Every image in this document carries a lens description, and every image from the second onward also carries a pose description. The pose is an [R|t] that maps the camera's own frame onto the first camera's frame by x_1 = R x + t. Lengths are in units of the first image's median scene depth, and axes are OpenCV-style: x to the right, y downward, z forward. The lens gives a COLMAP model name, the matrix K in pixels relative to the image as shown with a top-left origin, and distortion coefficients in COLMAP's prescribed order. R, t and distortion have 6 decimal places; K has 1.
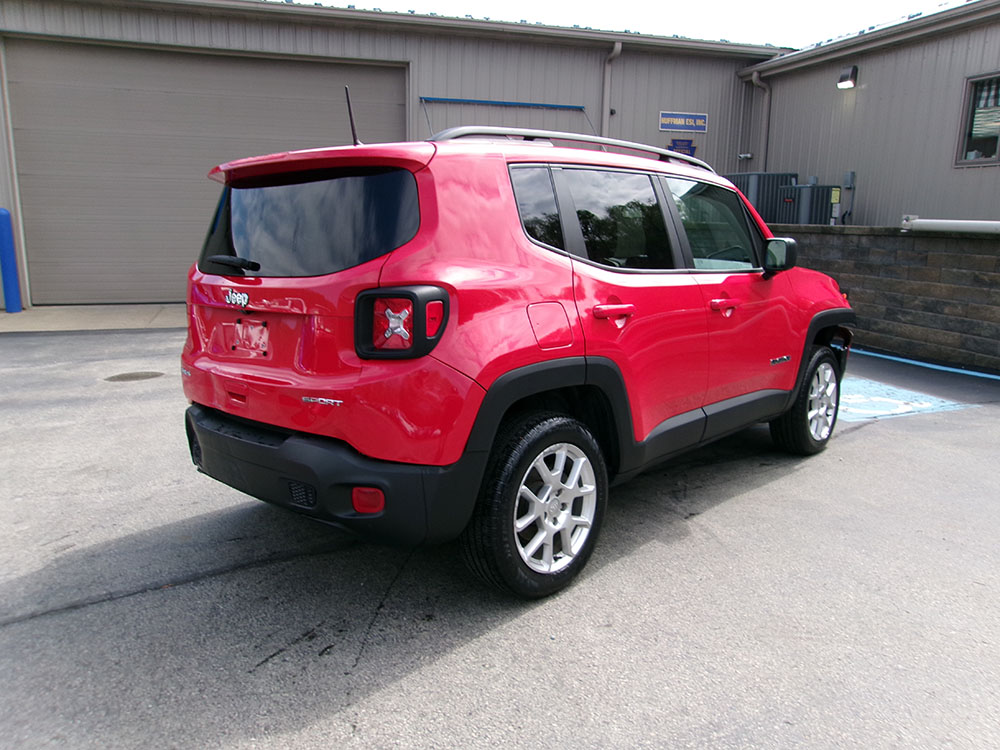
lens RADIAL K [[778.4, 0, 503.4], [0, 778.4, 375.2], [0, 0, 1]] dist [-0.038152, 0.103814]
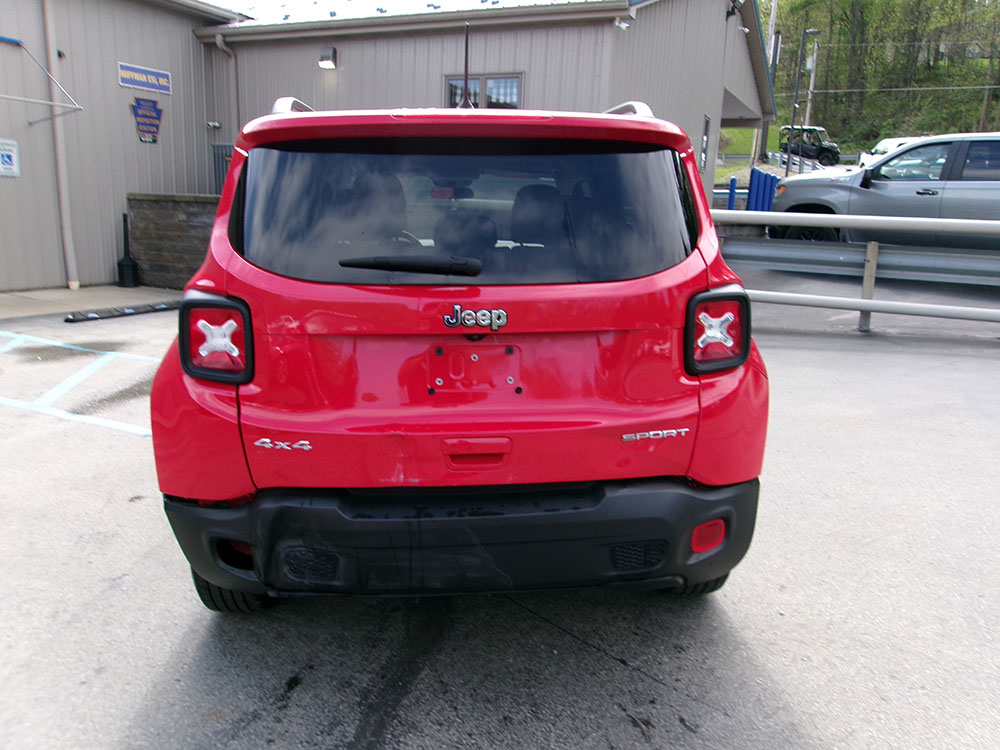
lens RADIAL K [[778.4, 0, 503.4], [0, 778.4, 375.2], [0, 0, 1]] dist [-0.038152, 0.103814]
pose [[0.682899, -0.149319, 0.715090, -0.242870], [0.122840, 0.988420, 0.089083, -0.031869], [-0.720111, 0.027007, 0.693333, 0.147218]]
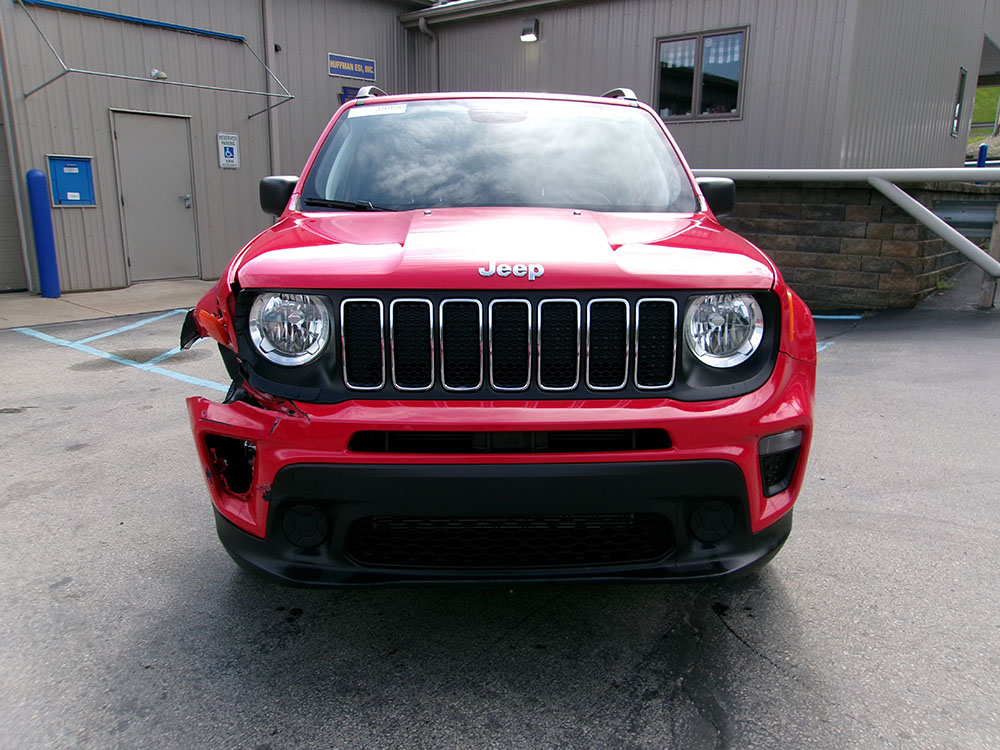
lens RADIAL K [[778.4, 0, 503.4], [0, 778.4, 375.2], [0, 0, 1]] dist [-0.038152, 0.103814]
pose [[0.834457, -0.138039, 0.533505, -0.205113], [0.119717, 0.990407, 0.069008, -0.026125], [-0.537913, 0.006286, 0.842977, 0.228722]]
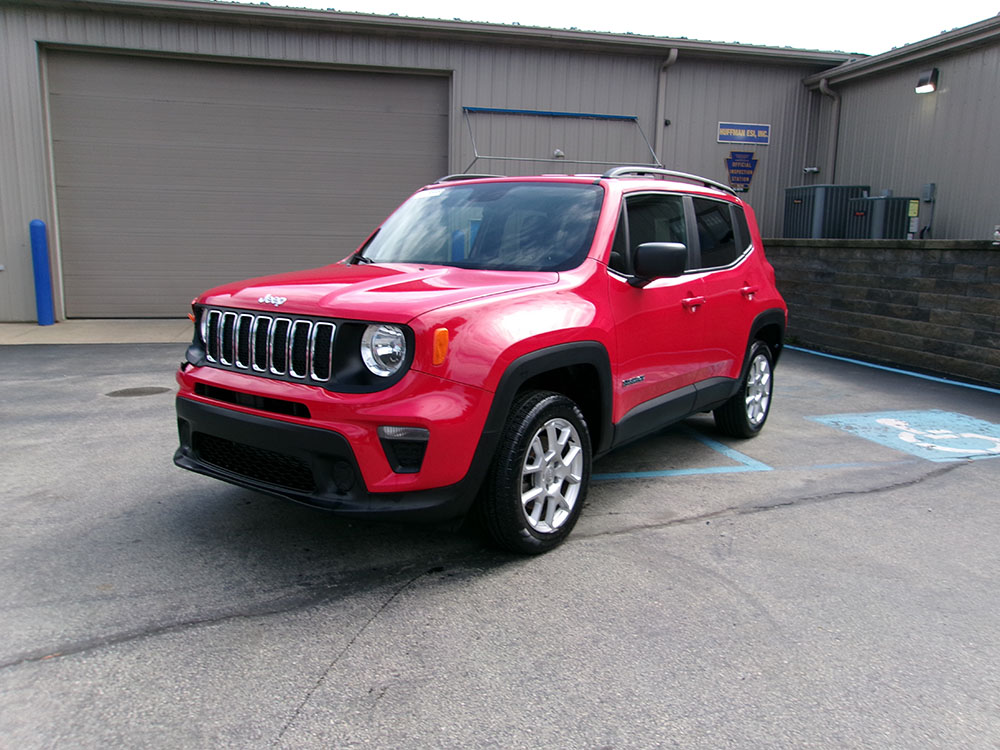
lens RADIAL K [[775.5, 0, 504.4], [0, 775.5, 373.1], [0, 0, 1]] dist [-0.009459, 0.039430]
pose [[0.997134, 0.017922, -0.073508, 0.024553], [-0.020419, 0.999235, -0.033362, 0.000978], [0.072854, 0.034768, 0.996736, 0.076646]]
